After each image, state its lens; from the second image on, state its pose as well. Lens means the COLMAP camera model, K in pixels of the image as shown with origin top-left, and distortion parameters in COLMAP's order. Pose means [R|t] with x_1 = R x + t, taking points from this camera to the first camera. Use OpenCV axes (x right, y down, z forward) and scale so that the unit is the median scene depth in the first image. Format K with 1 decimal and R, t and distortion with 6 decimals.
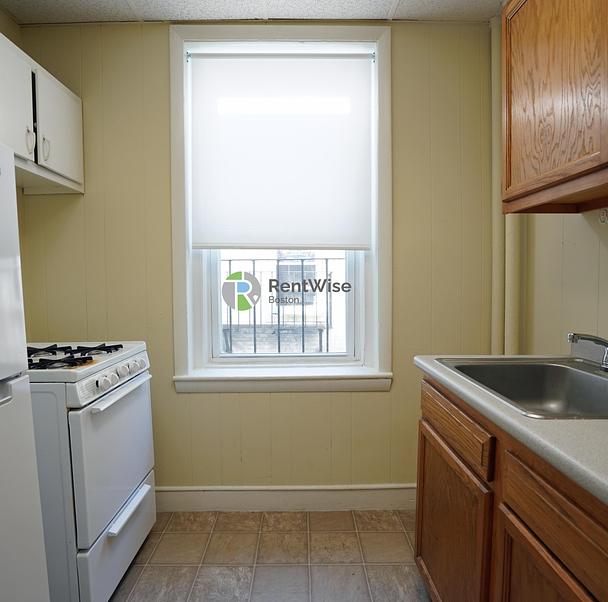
lens RADIAL K [[420.7, 0, 302.9], [0, 420.7, 300.5], [0, 0, 1]] dist [-0.054332, 0.021963]
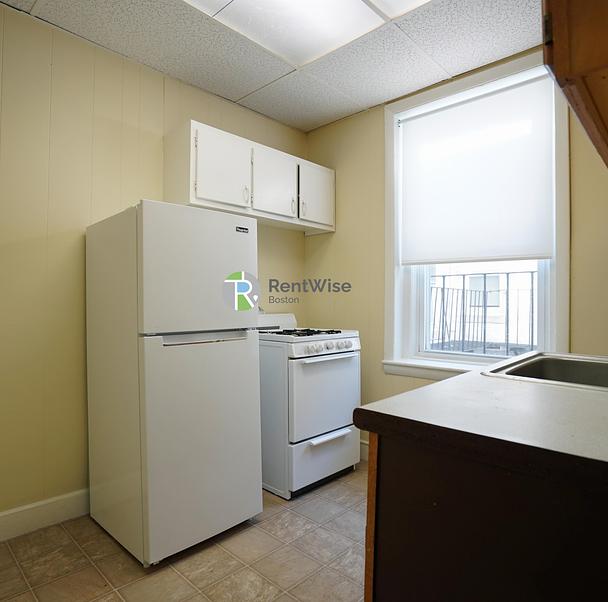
lens RADIAL K [[420.7, 0, 305.8], [0, 420.7, 300.0], [0, 0, 1]] dist [-0.054332, 0.021963]
pose [[0.719530, 0.005689, -0.694438, 0.447814], [-0.045830, 0.998176, -0.039308, 0.052499], [0.692948, 0.060109, 0.718478, -0.151520]]
